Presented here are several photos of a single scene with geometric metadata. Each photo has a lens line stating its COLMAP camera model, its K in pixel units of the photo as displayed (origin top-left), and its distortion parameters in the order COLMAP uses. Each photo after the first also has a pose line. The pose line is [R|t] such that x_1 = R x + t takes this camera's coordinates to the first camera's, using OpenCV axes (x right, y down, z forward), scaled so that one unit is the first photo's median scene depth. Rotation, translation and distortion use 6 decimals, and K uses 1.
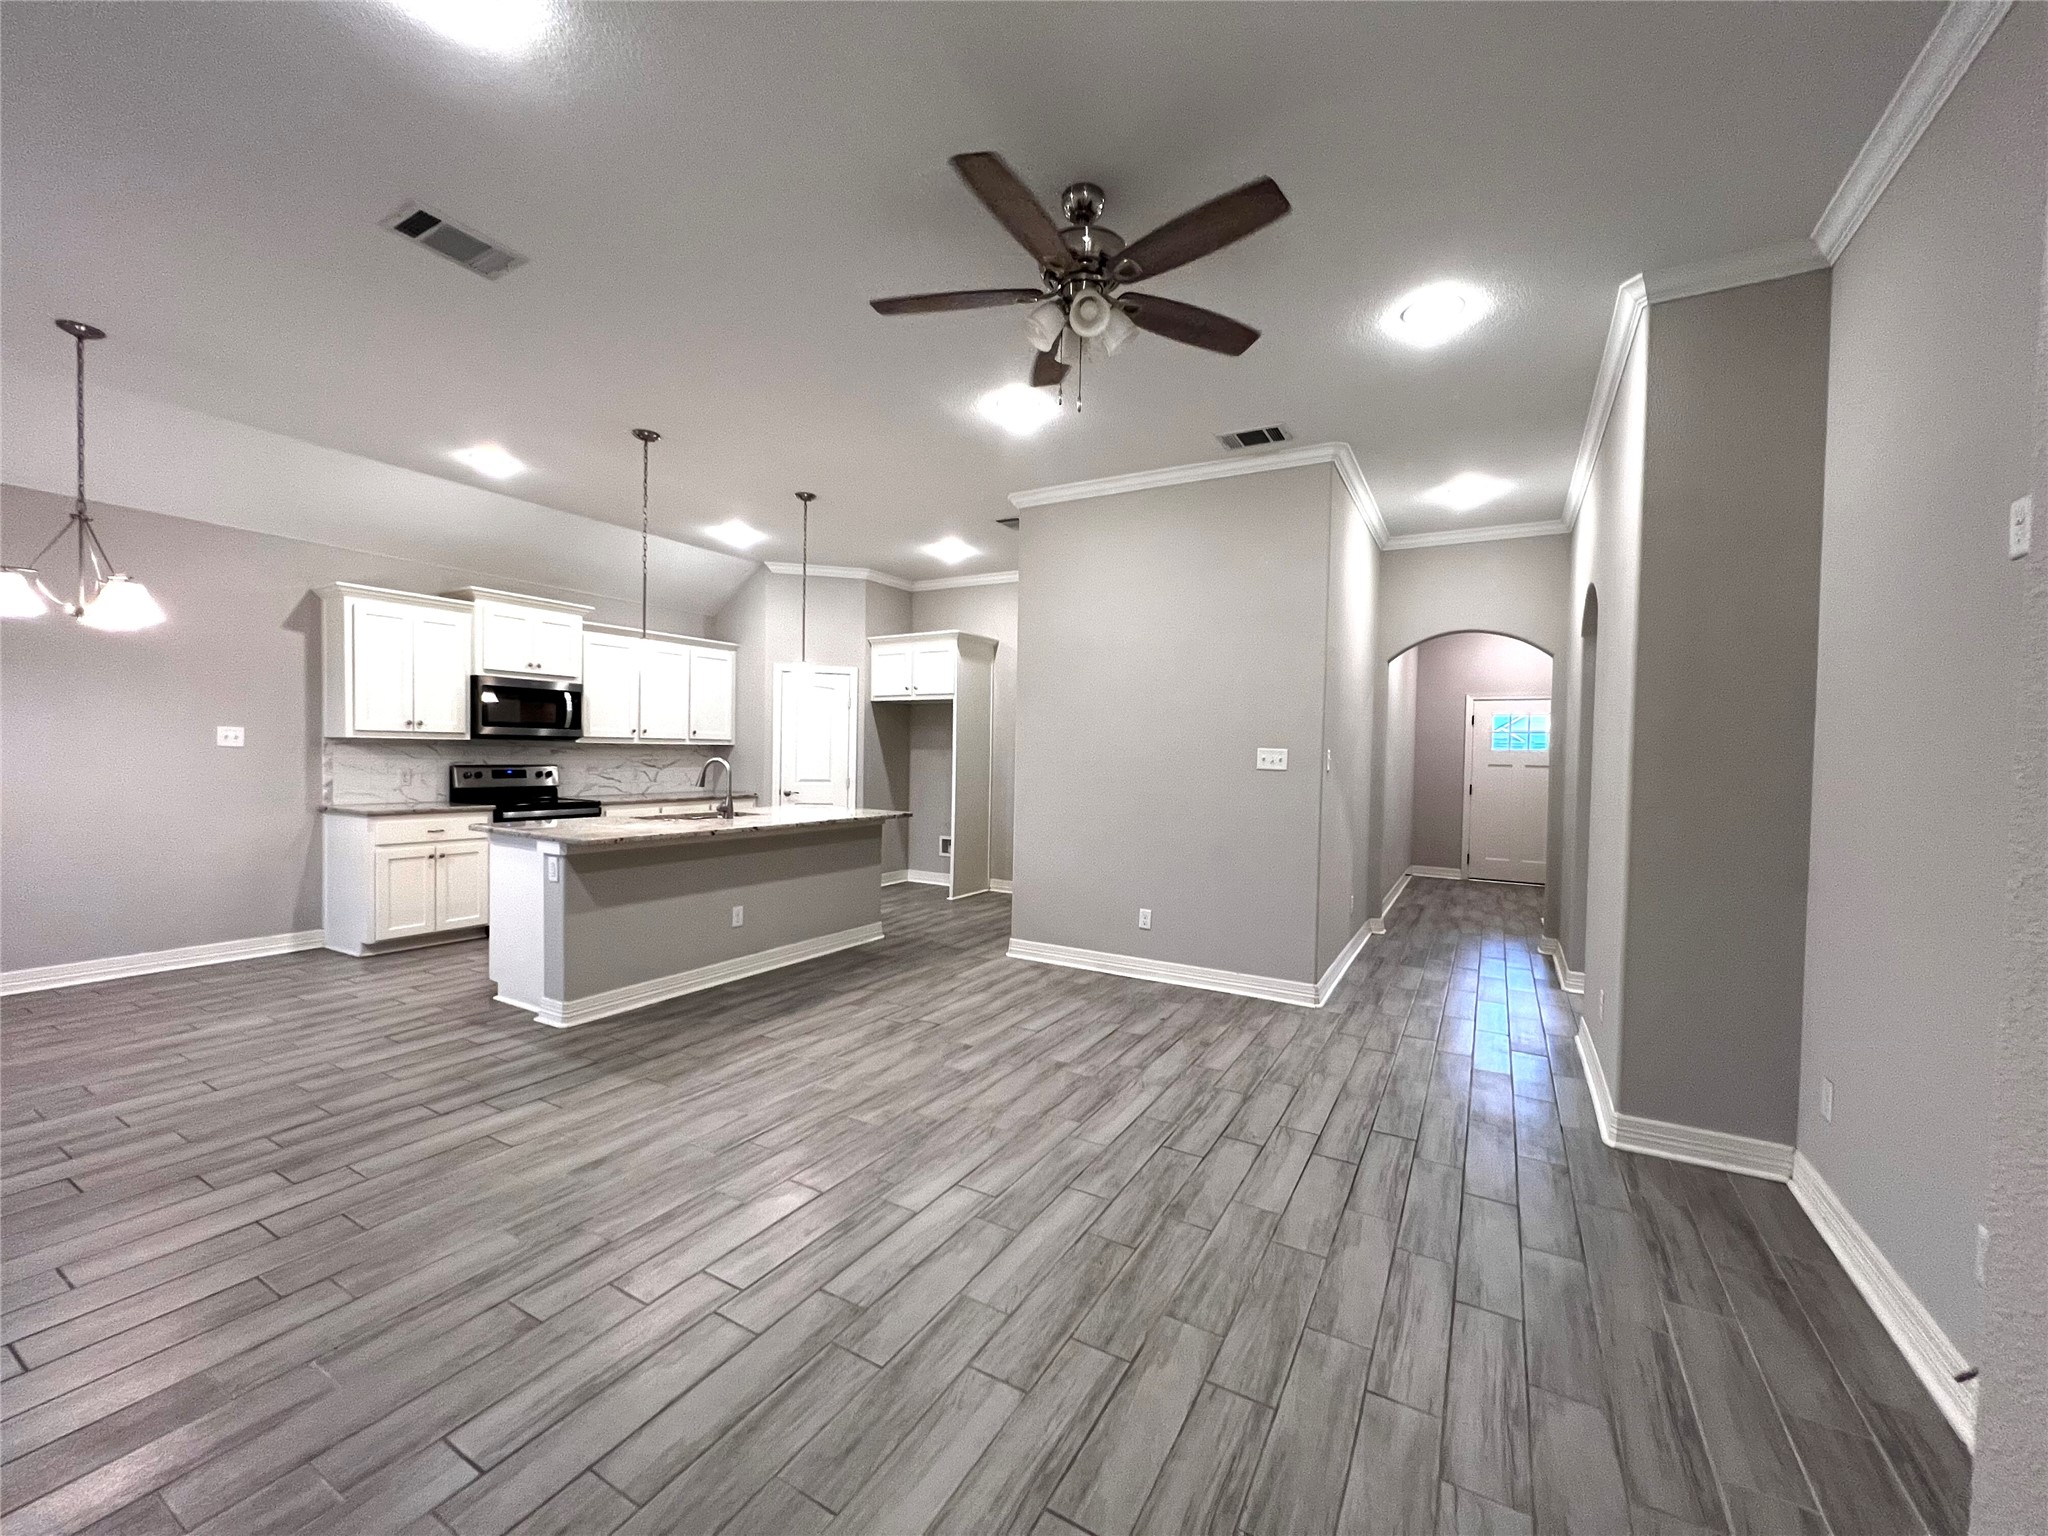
lens RADIAL K [[816.1, 0, 1028.2], [0, 816.1, 772.1], [0, 0, 1]] dist [-0.002535, 0.000727]
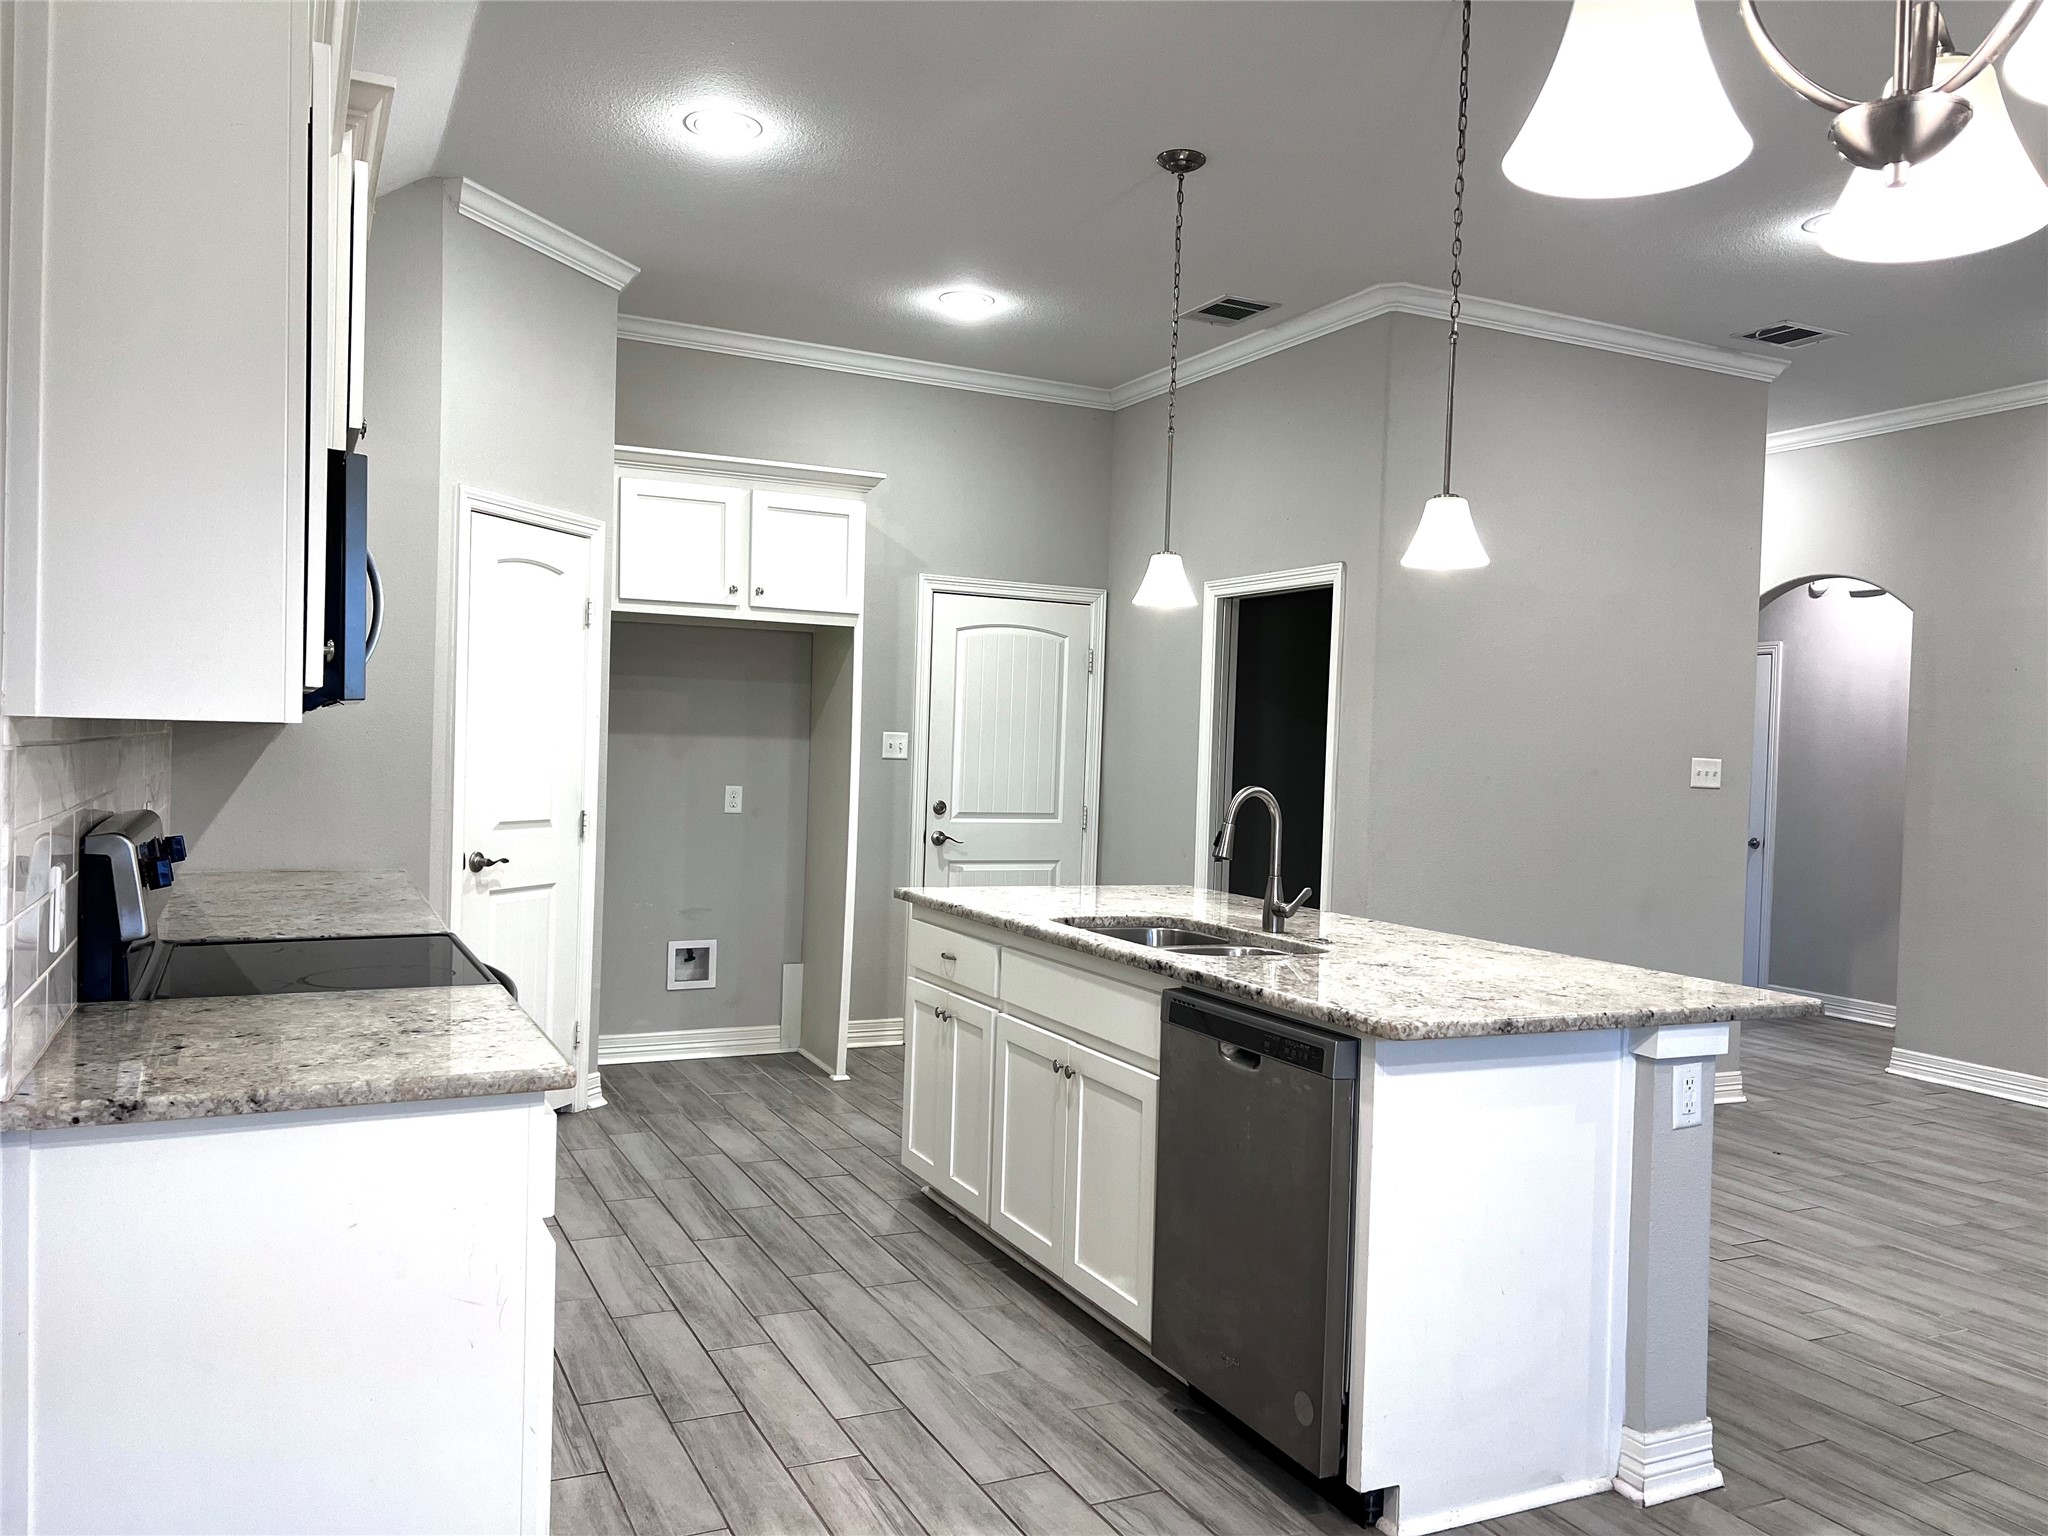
lens RADIAL K [[1538.0, 0, 1038.6], [0, 1538.0, 777.5], [0, 0, 1]] dist [0.061384, -0.073437]
pose [[0.558418, -0.018650, 0.829350, -1.150299], [-0.000761, 0.999735, 0.022994, -0.042456], [-0.829559, -0.013471, 0.558256, 0.706795]]
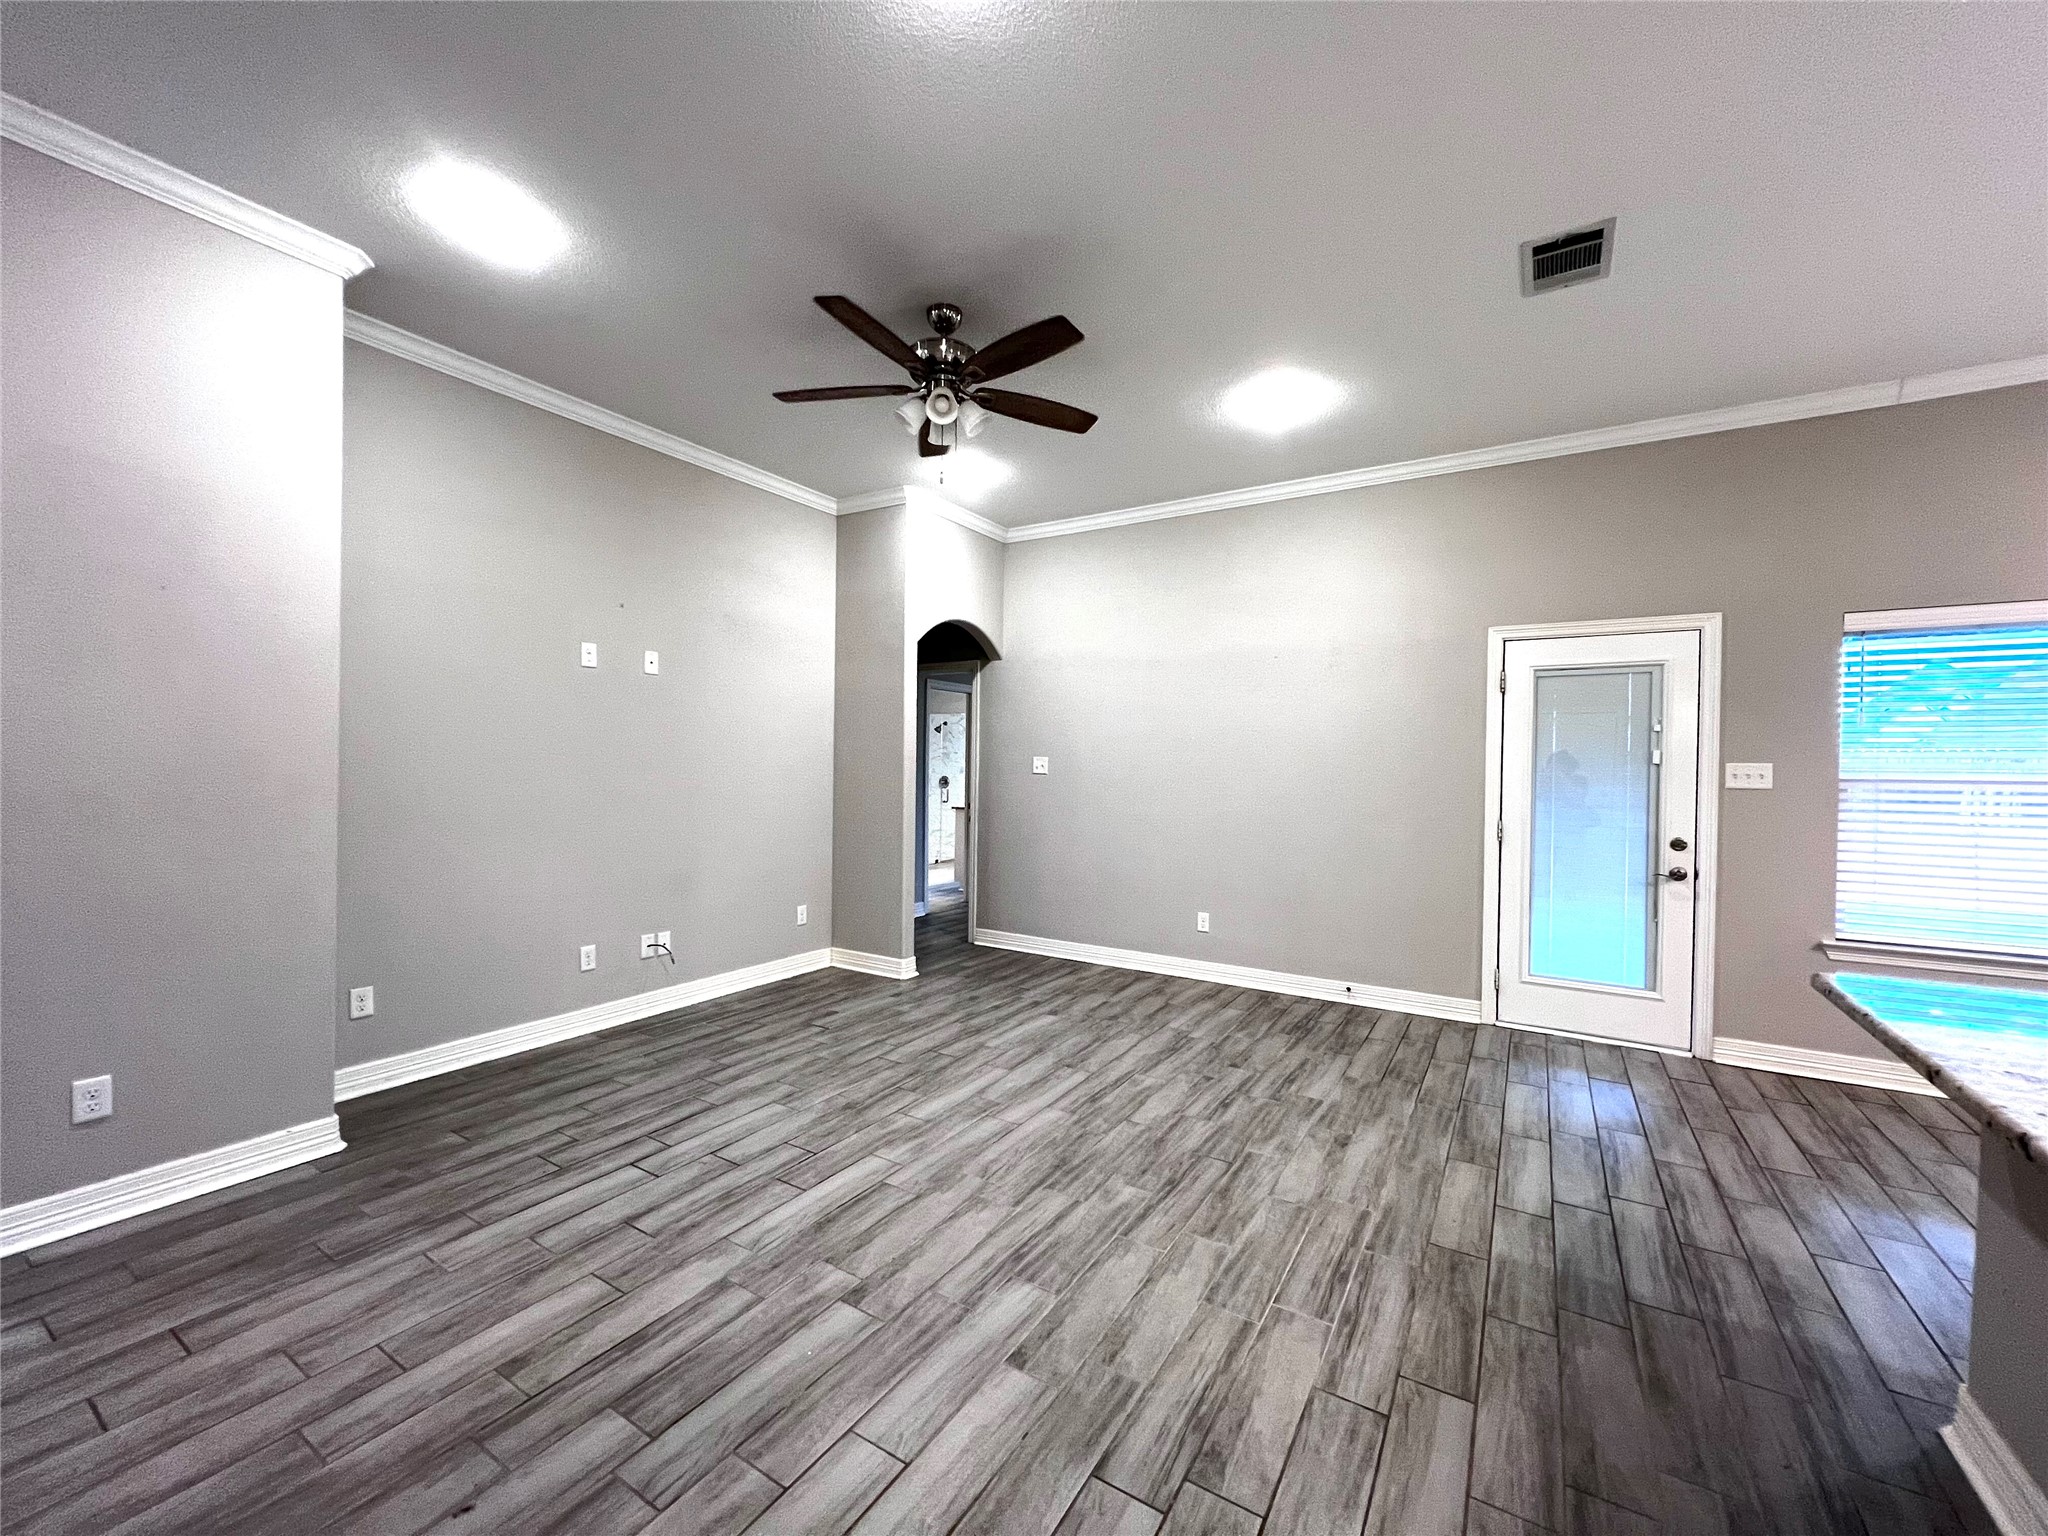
lens RADIAL K [[816.1, 0, 1028.0], [0, 816.1, 776.2], [0, 0, 1]] dist [-0.002535, 0.000727]
pose [[-0.998668, -0.036995, 0.035976, -0.068449], [-0.035591, 0.998608, 0.038928, -0.028369], [-0.037366, 0.037596, -0.998594, 1.190089]]
